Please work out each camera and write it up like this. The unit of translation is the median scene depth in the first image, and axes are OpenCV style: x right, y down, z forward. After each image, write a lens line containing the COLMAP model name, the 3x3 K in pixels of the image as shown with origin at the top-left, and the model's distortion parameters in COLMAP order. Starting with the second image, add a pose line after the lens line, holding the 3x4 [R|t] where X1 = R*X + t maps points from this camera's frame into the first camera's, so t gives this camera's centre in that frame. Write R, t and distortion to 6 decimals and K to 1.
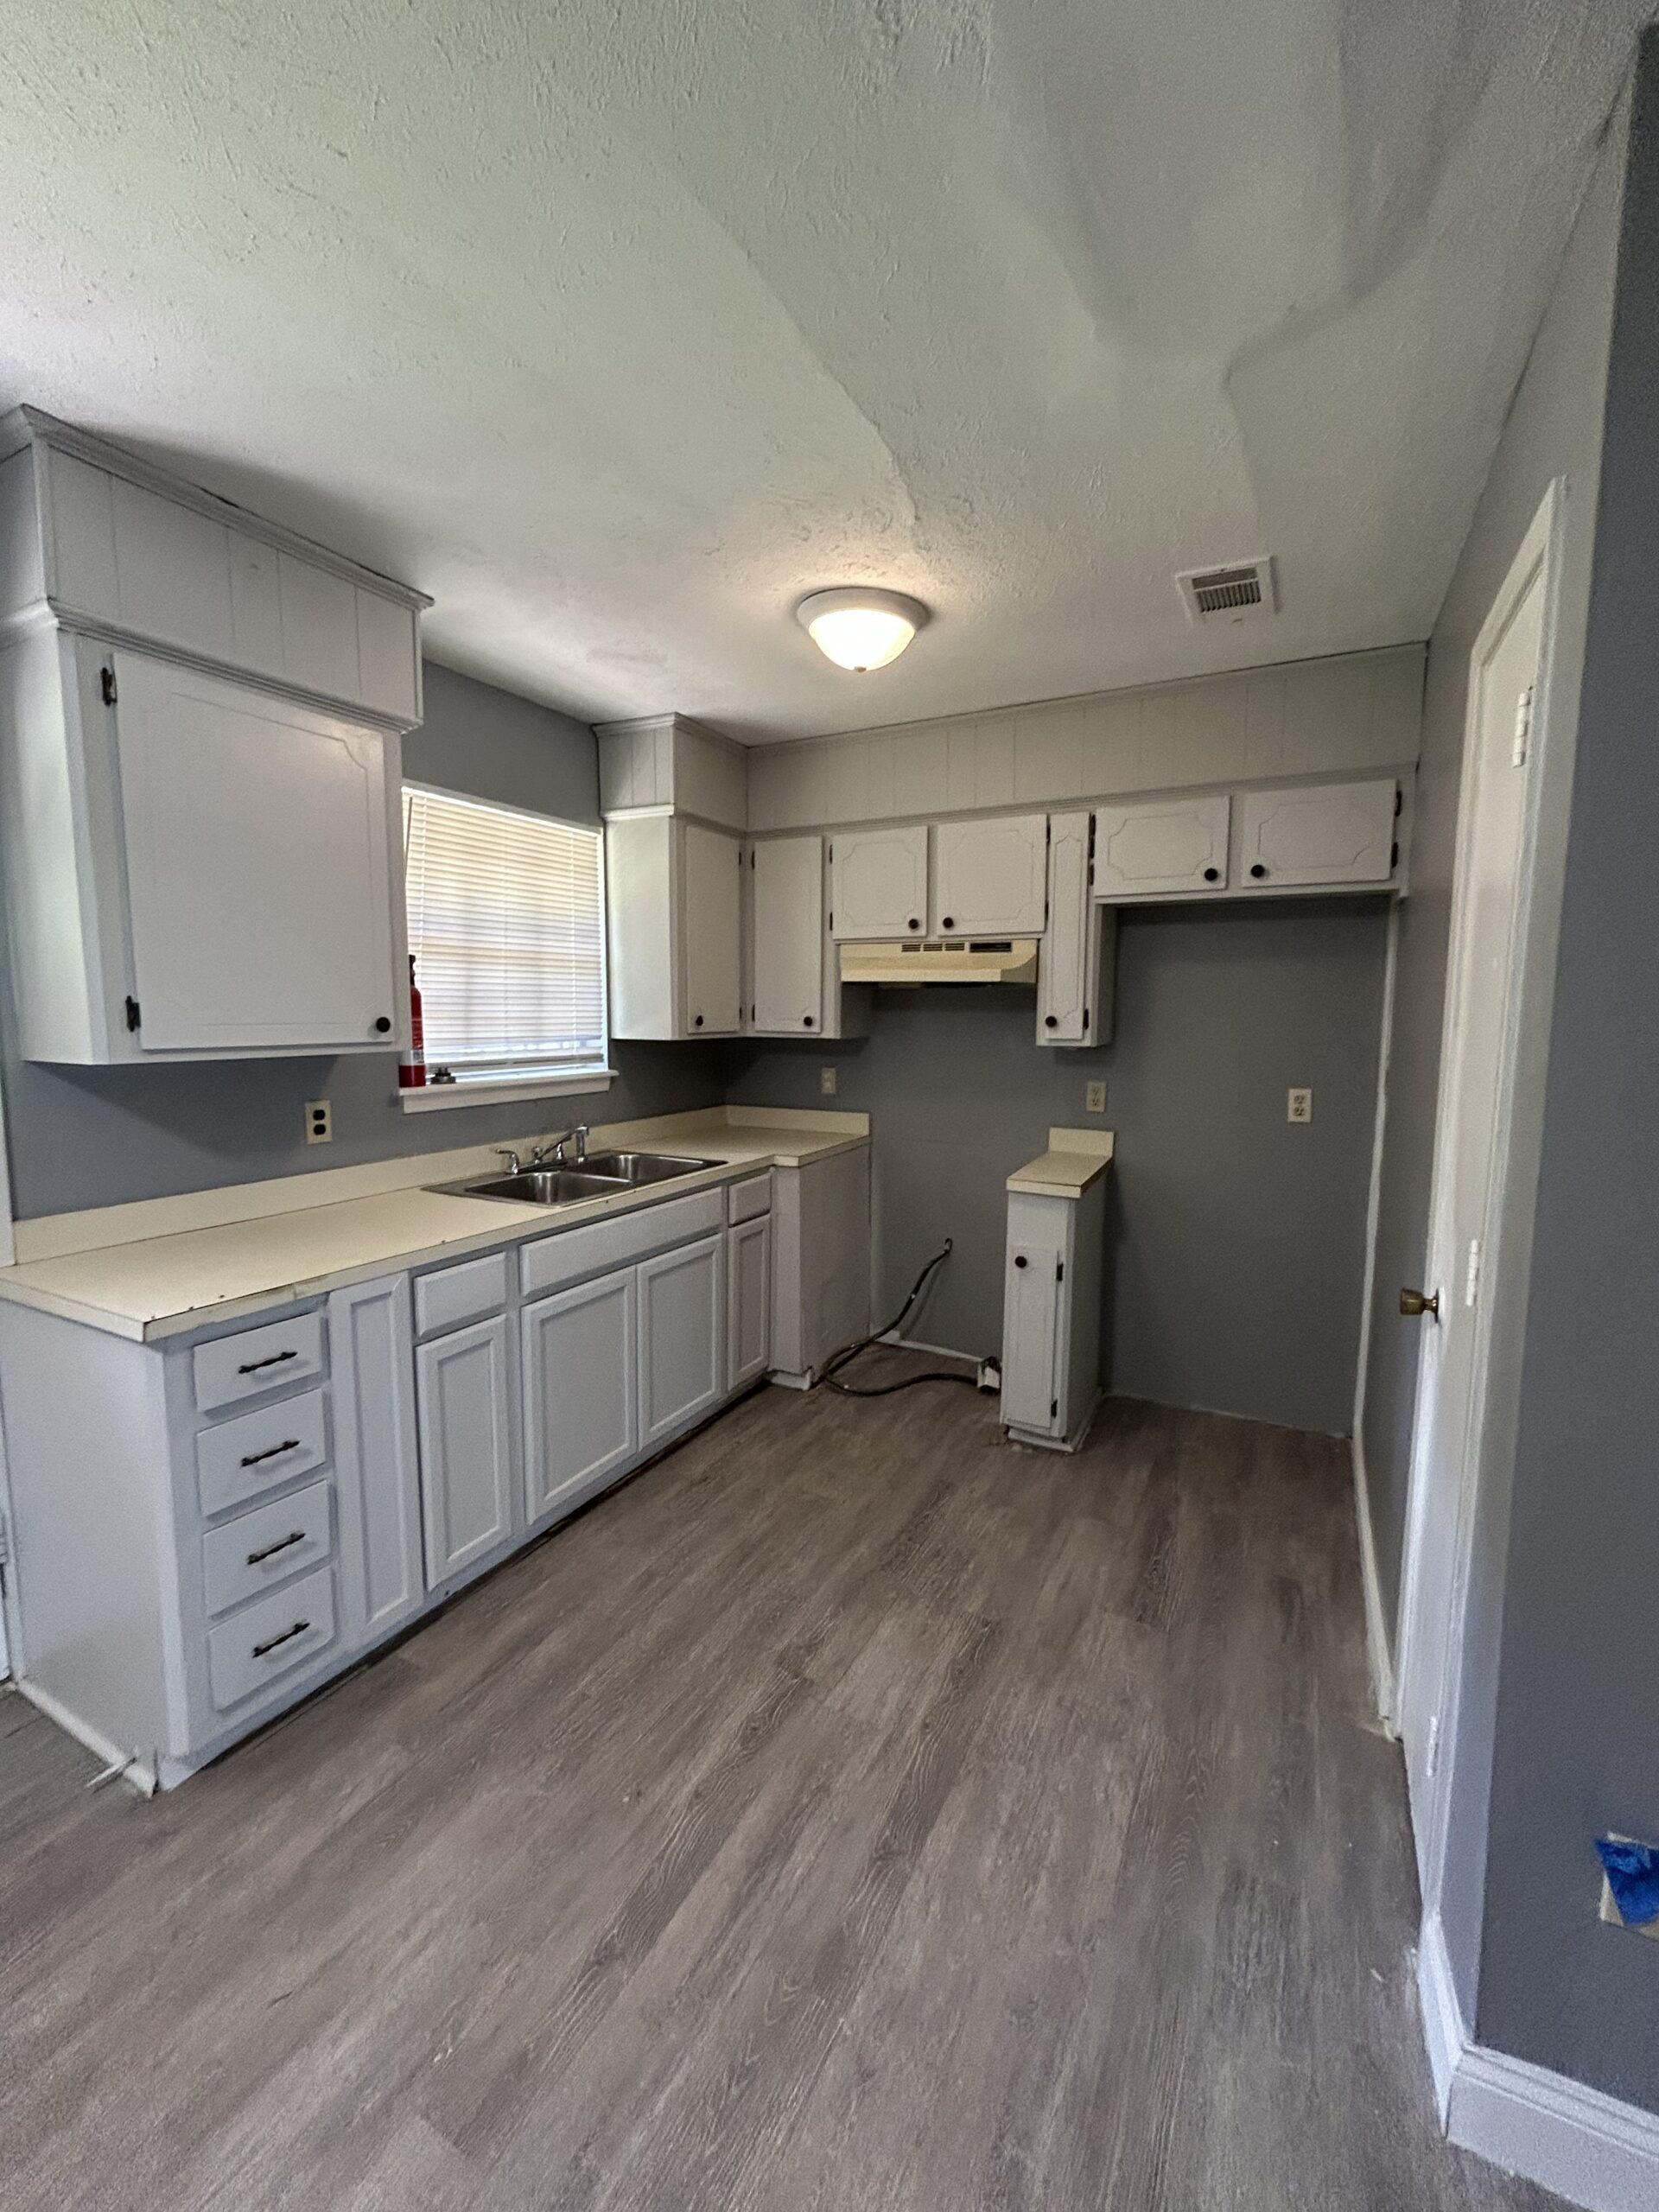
lens RADIAL K [[894.5, 0, 829.5], [0, 894.5, 1100.5], [0, 0, 1]] dist [-0.003008, 0.001752]
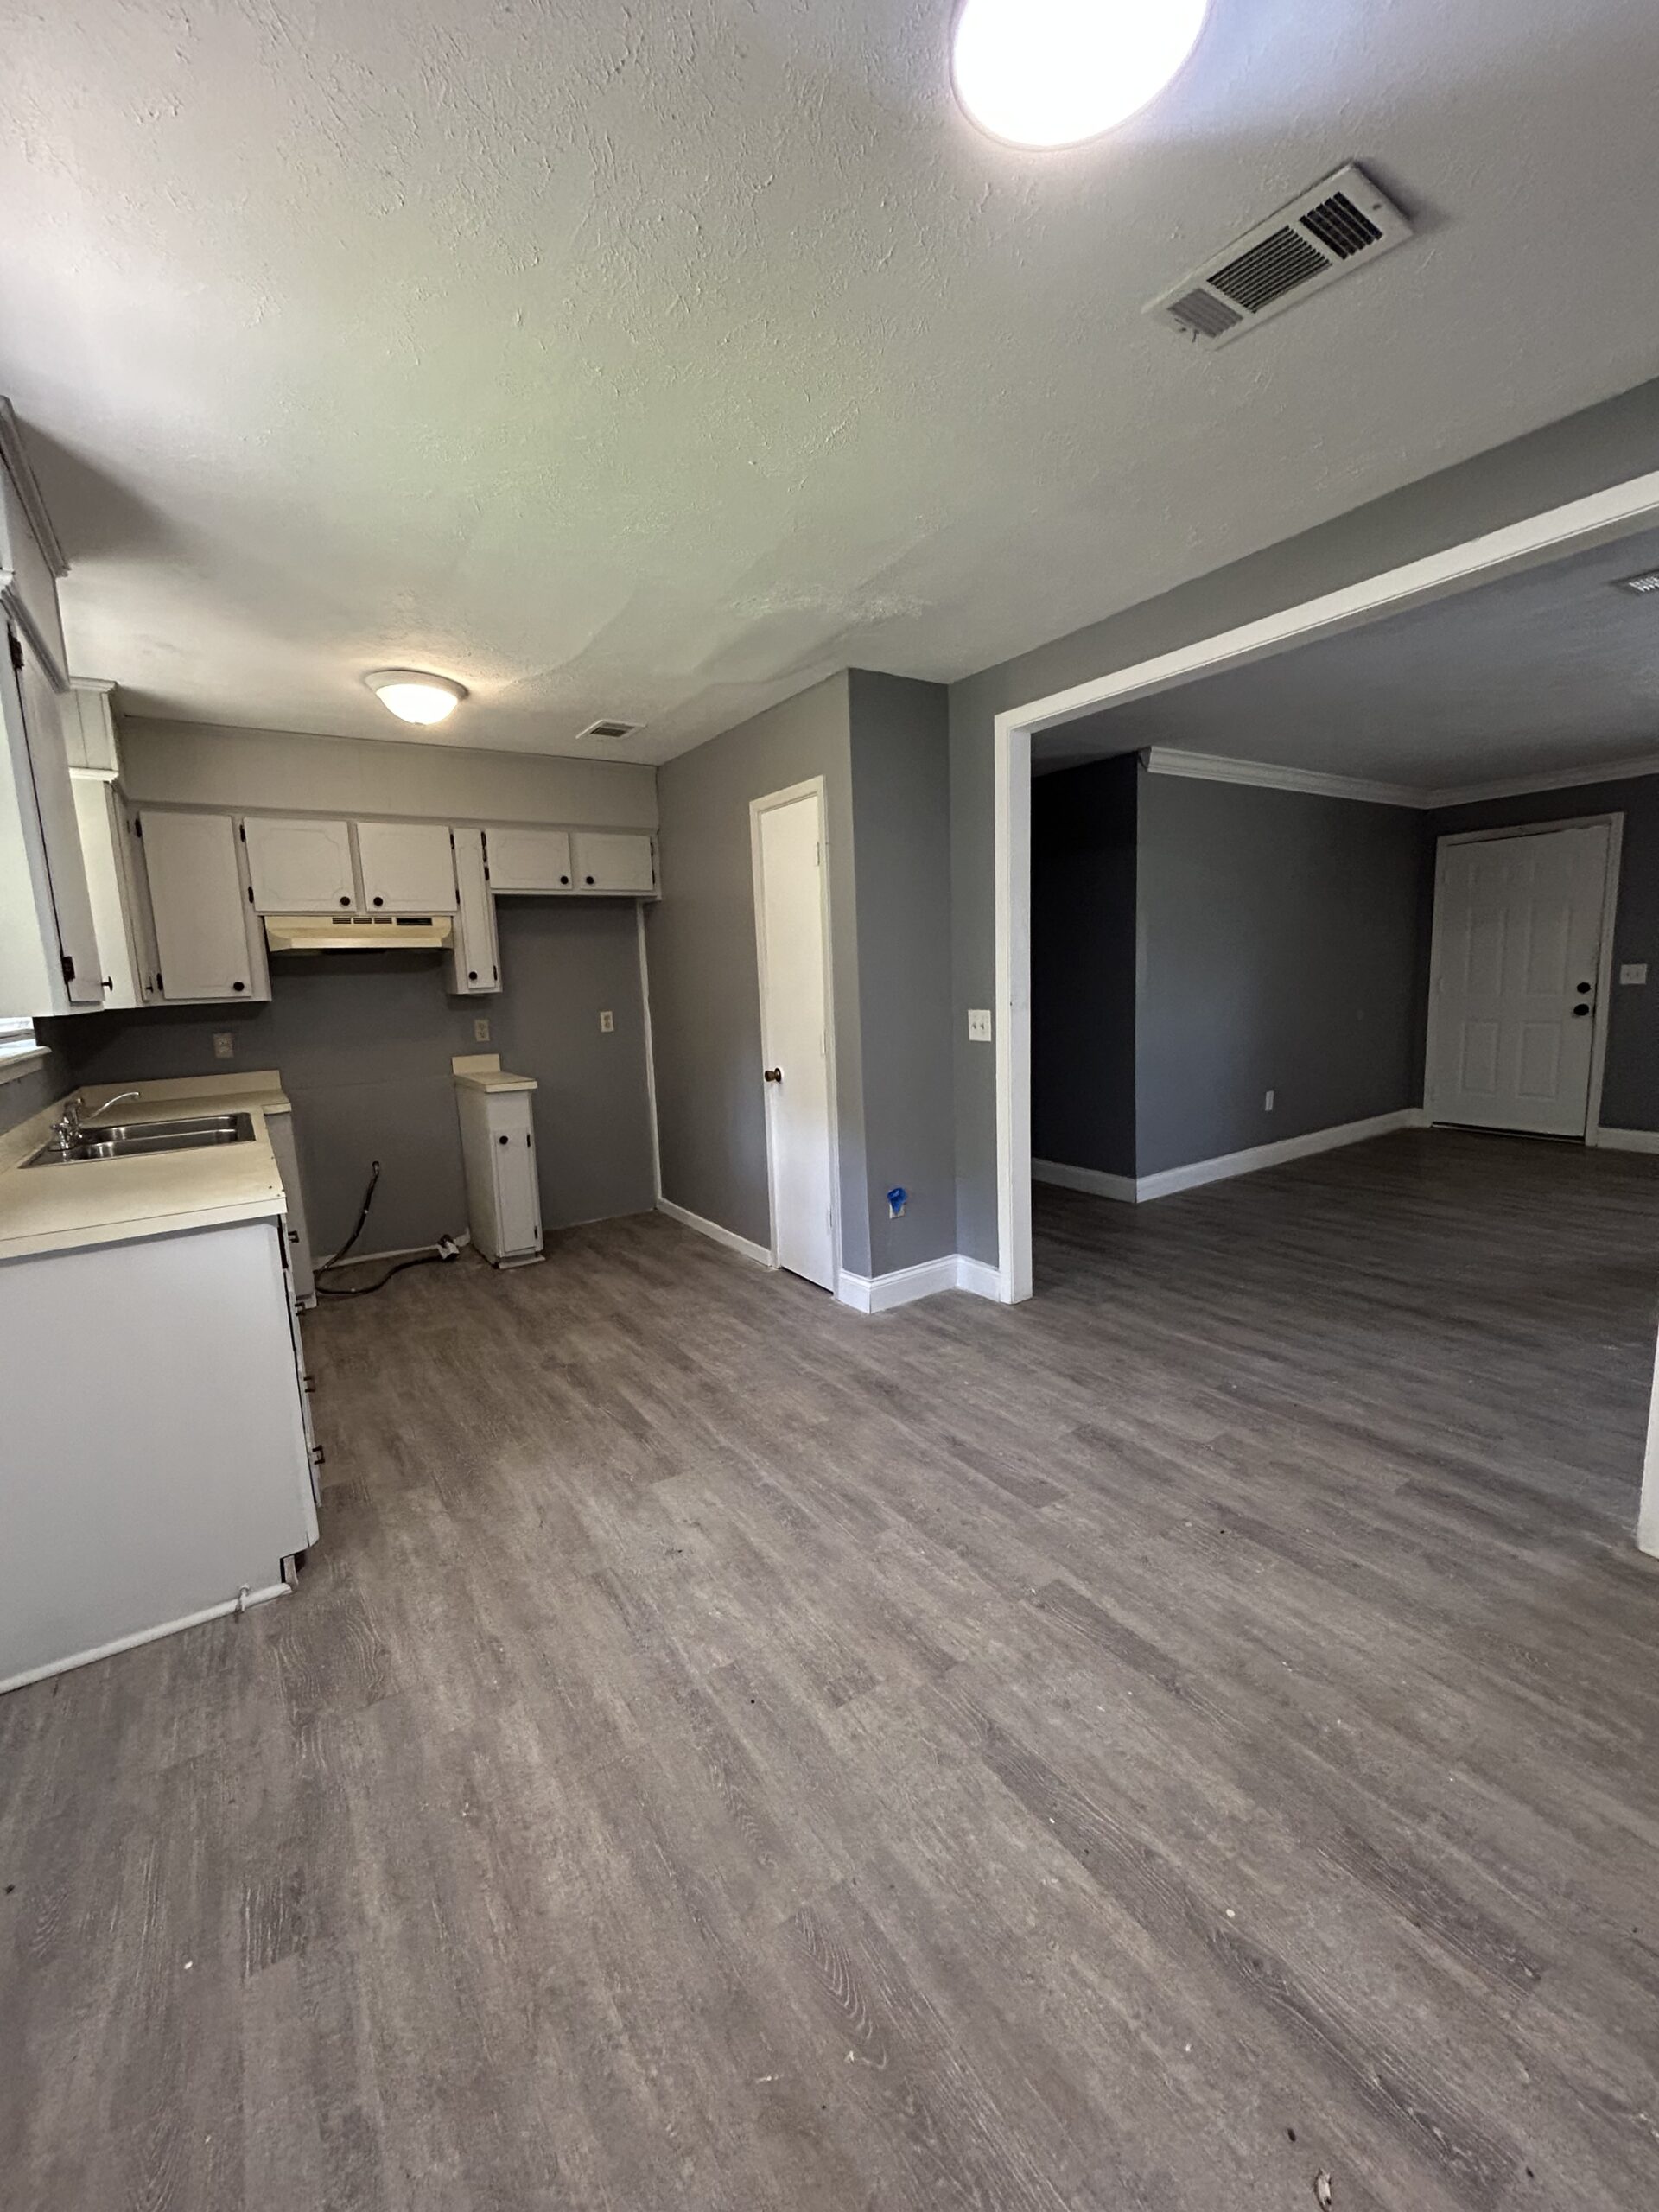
lens RADIAL K [[894.5, 0, 830.6], [0, 894.5, 1101.4], [0, 0, 1]] dist [-0.003008, 0.001752]
pose [[0.474903, -0.150788, 0.867024, -0.940189], [0.132792, 0.986209, 0.098781, 0.054558], [-0.869962, 0.068222, 0.488377, -0.213598]]
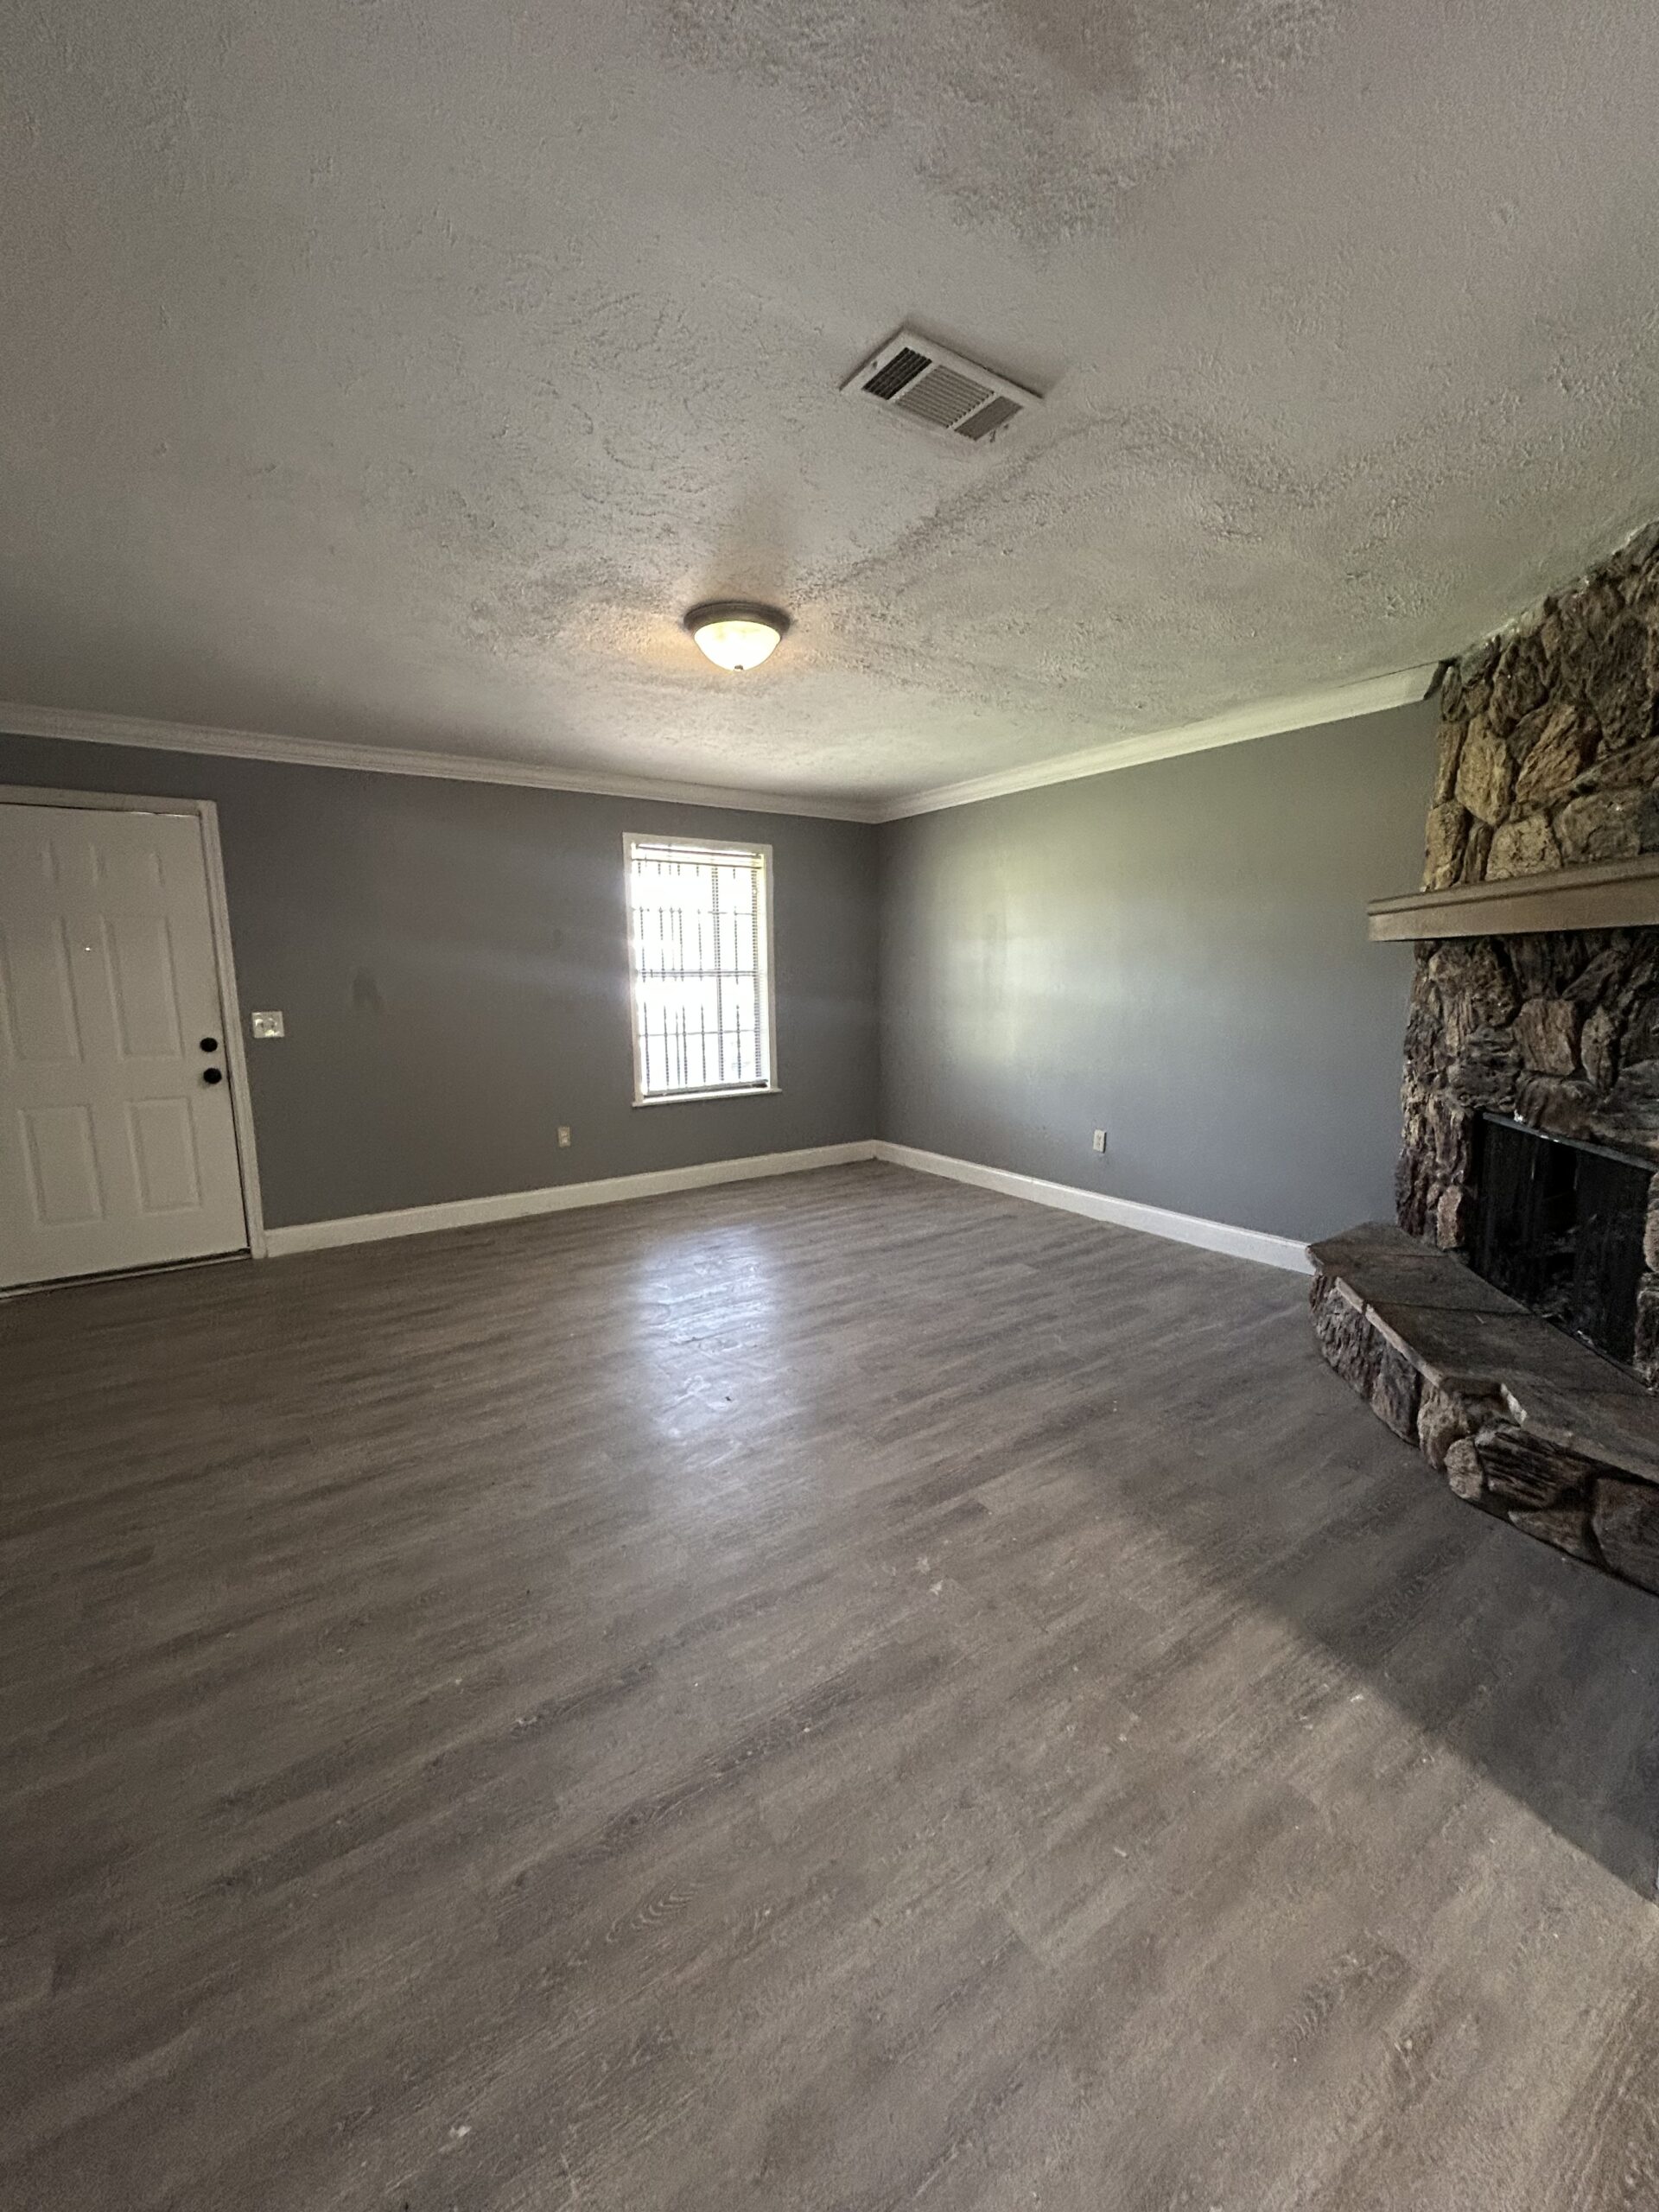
lens RADIAL K [[894.5, 0, 831.6], [0, 894.5, 1105.4], [0, 0, 1]] dist [-0.003008, 0.001752]
pose [[-0.887058, -0.065430, 0.456998, 0.366384], [0.054978, 0.967889, 0.245290, 0.018673], [-0.458372, 0.242712, -0.854977, 0.123516]]
